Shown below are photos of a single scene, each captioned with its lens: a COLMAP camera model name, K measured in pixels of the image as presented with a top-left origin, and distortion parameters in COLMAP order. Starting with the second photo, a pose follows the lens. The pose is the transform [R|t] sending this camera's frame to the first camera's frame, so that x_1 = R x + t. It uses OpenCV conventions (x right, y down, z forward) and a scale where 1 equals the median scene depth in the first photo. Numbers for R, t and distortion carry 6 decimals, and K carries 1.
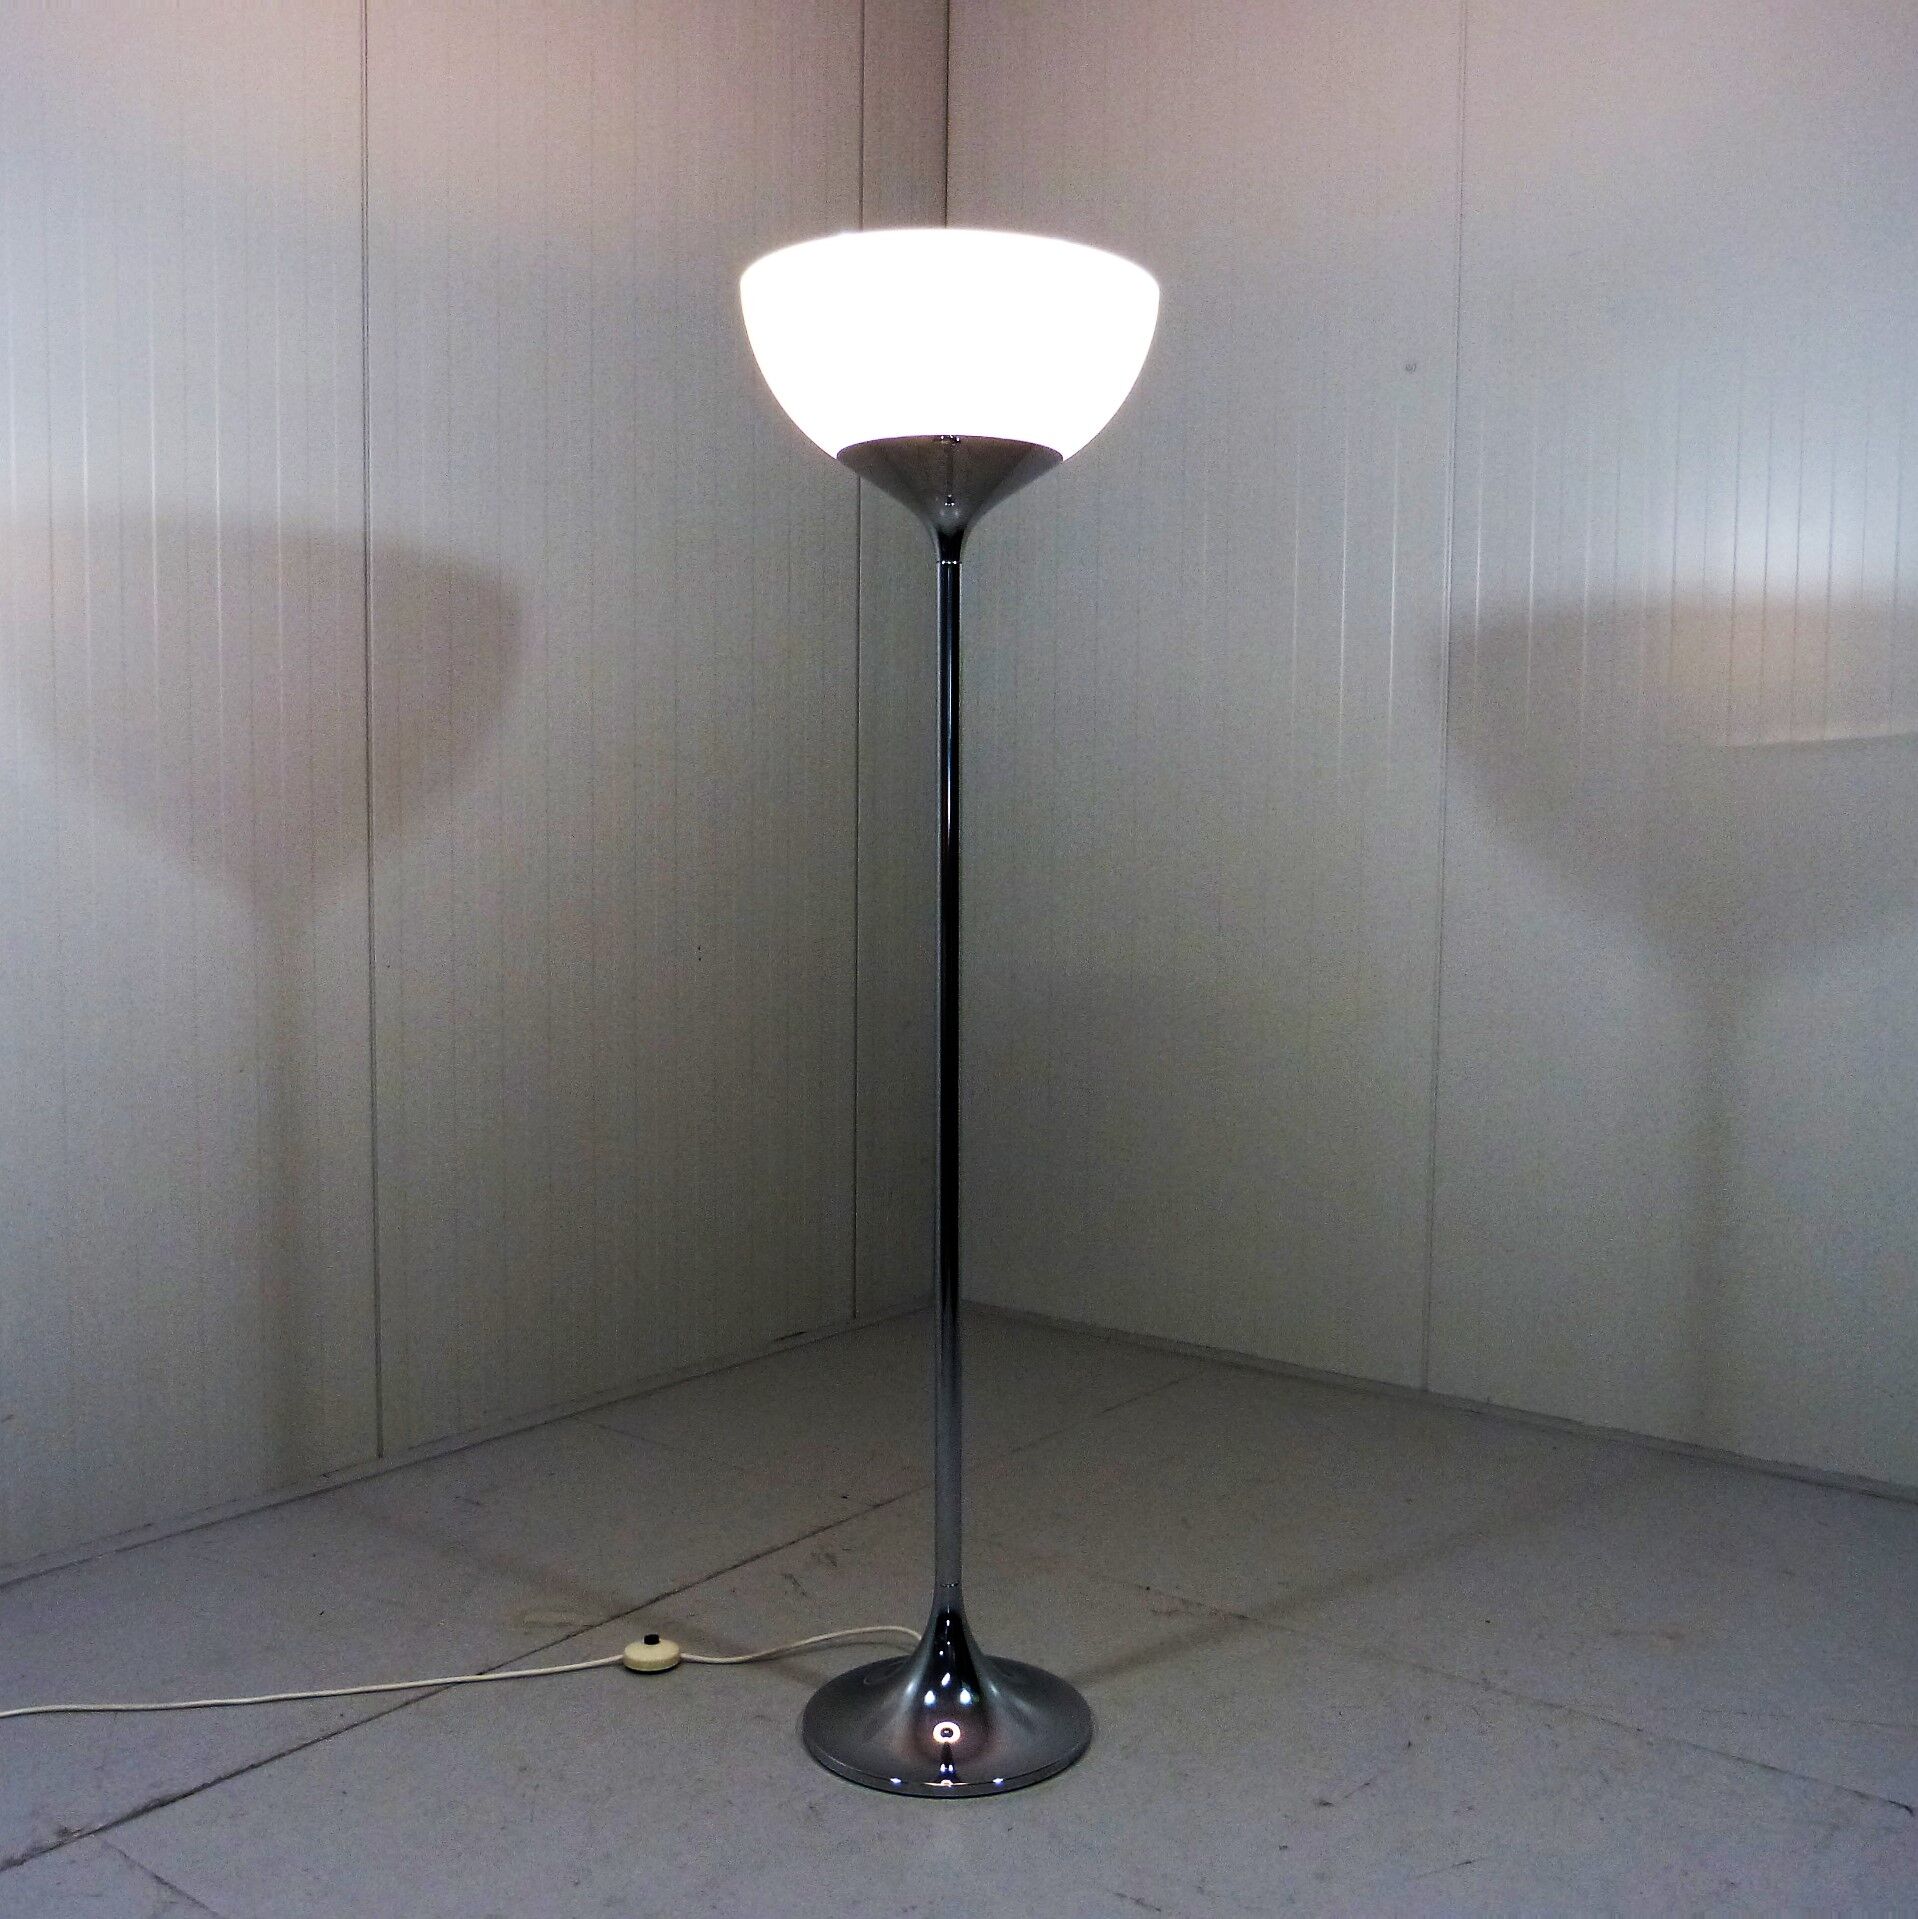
lens RADIAL K [[1905.0, 0, 997.5], [0, 1905.0, 963.4], [0, 0, 1]] dist [-0.026640, 0.000000]
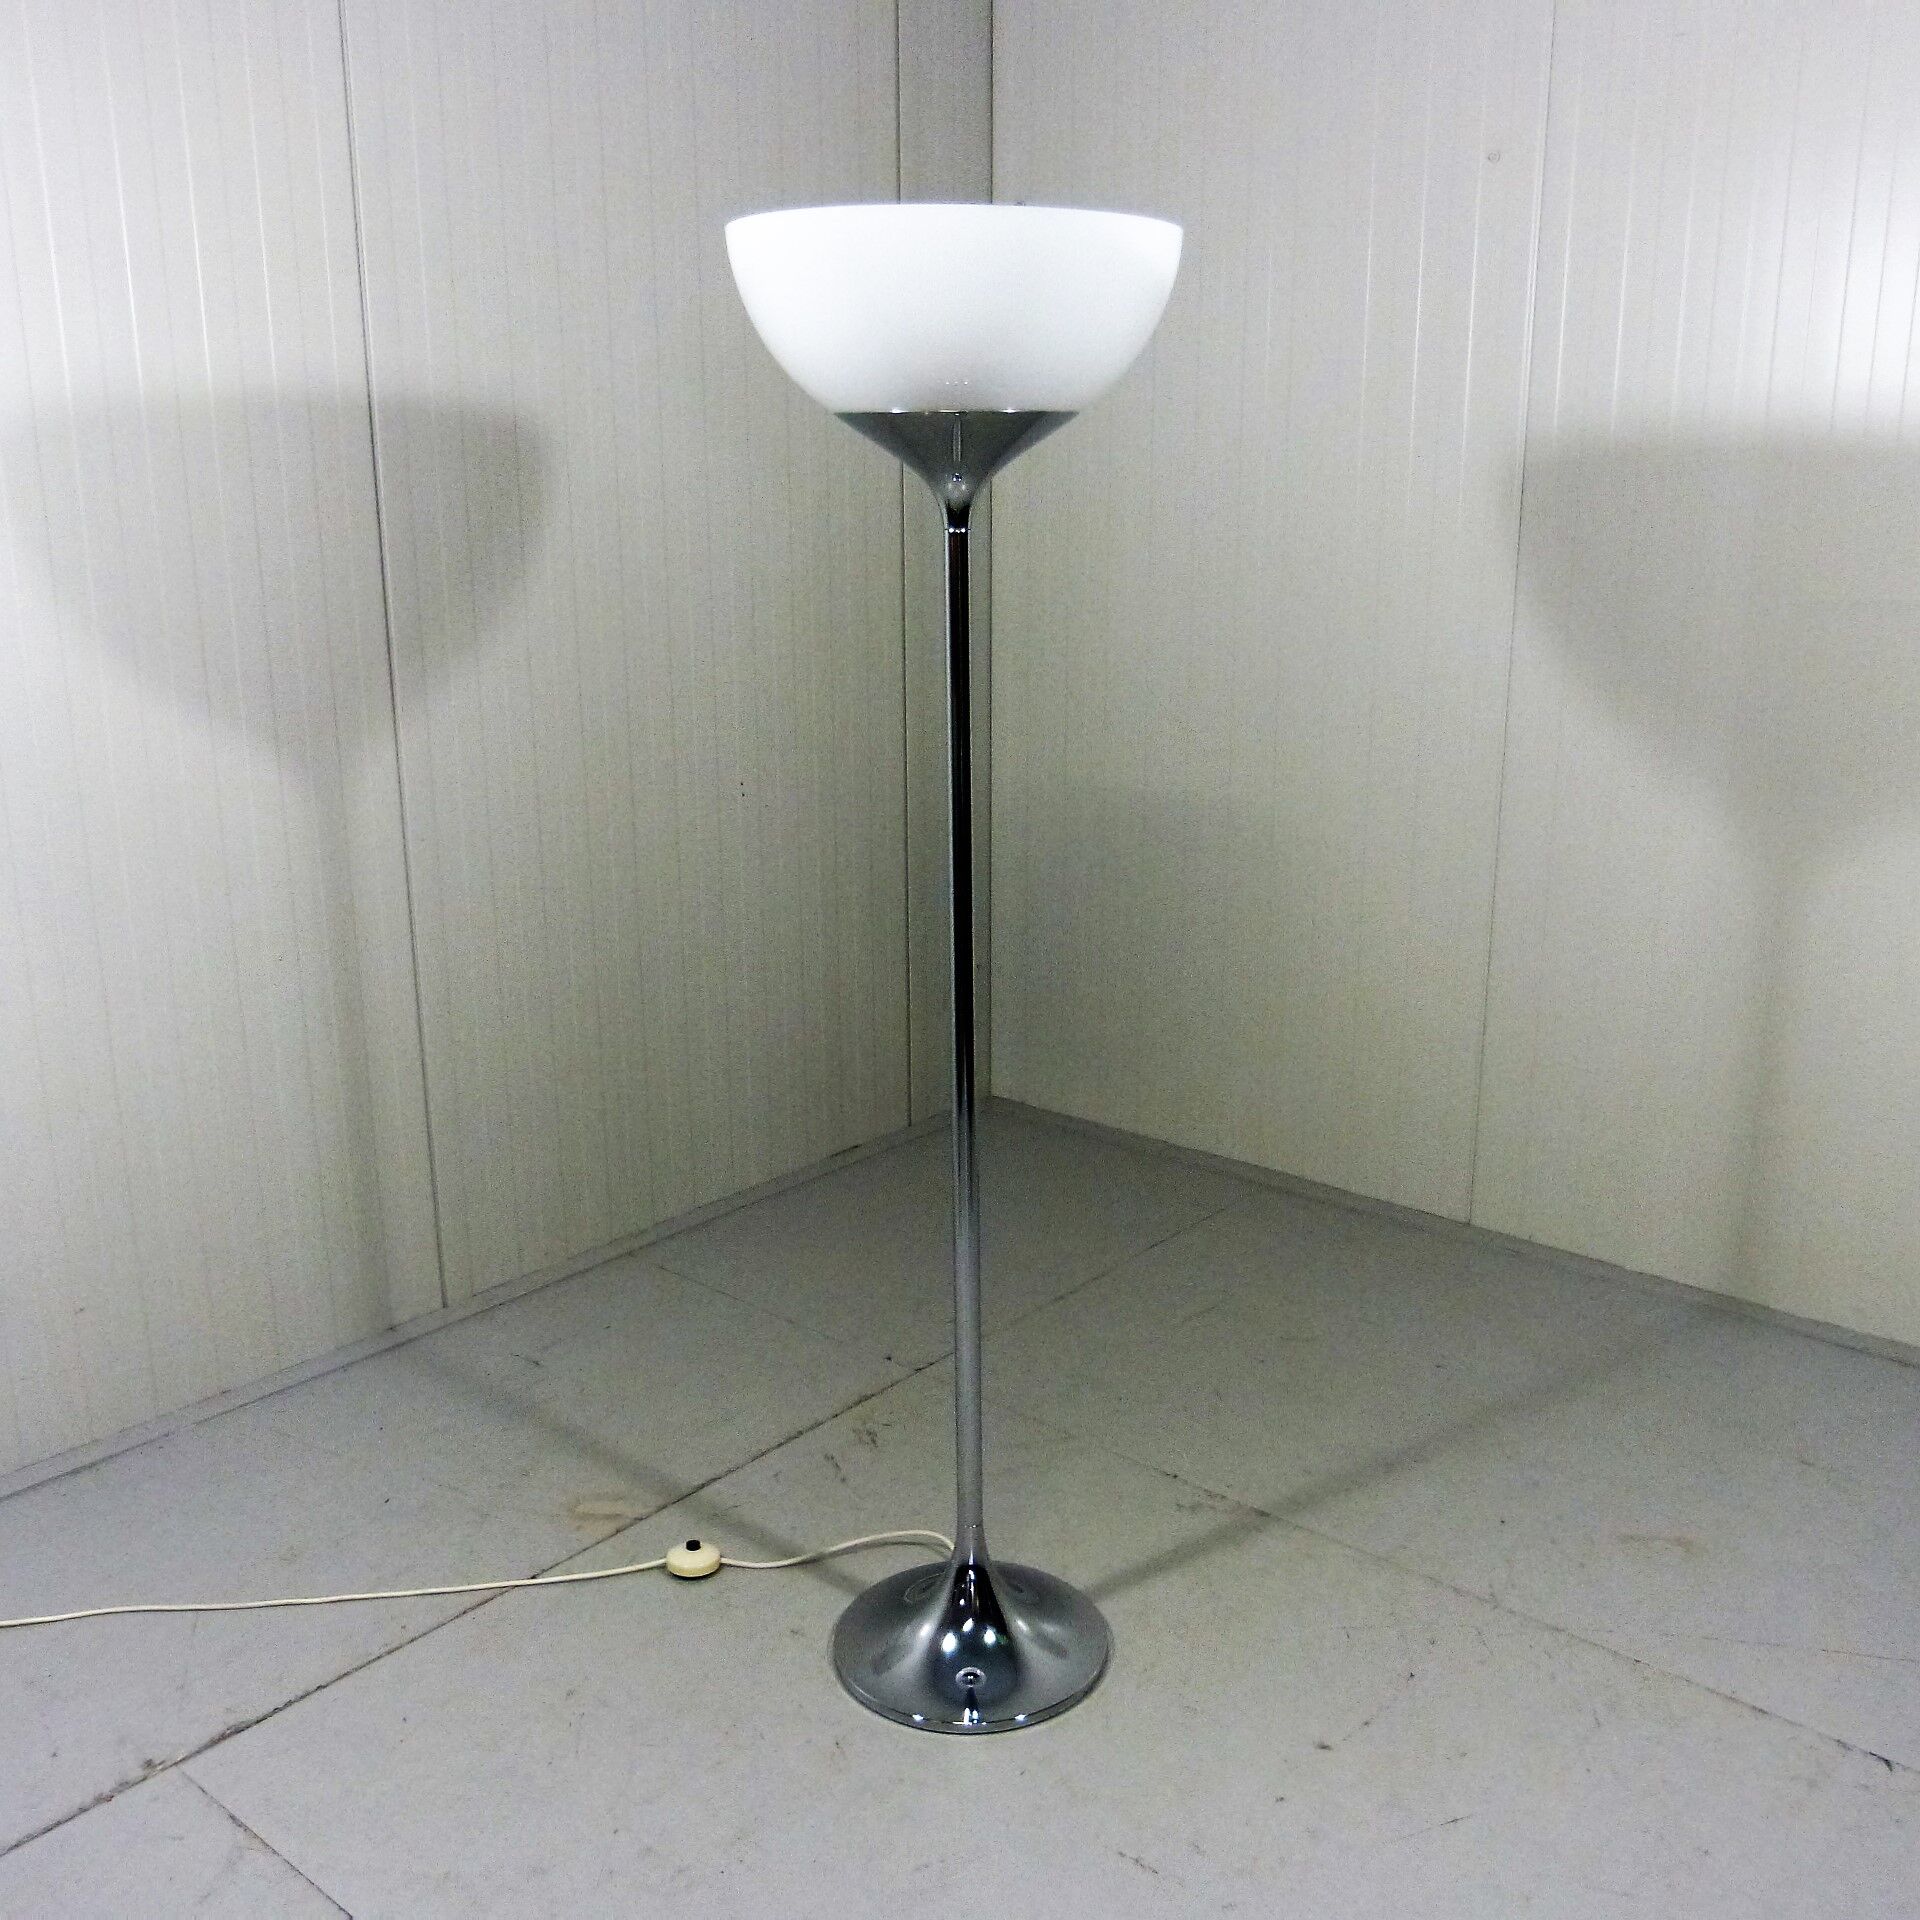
lens RADIAL K [[1906.0, 0, 1009.0], [0, 1906.0, 959.9], [0, 0, 1]] dist [-0.026640, 0.000000]
pose [[0.999078, 0.002685, -0.042839, 0.034787], [0.005535, 0.981649, 0.190617, -0.155109], [0.042565, -0.190678, 0.980729, 0.035182]]
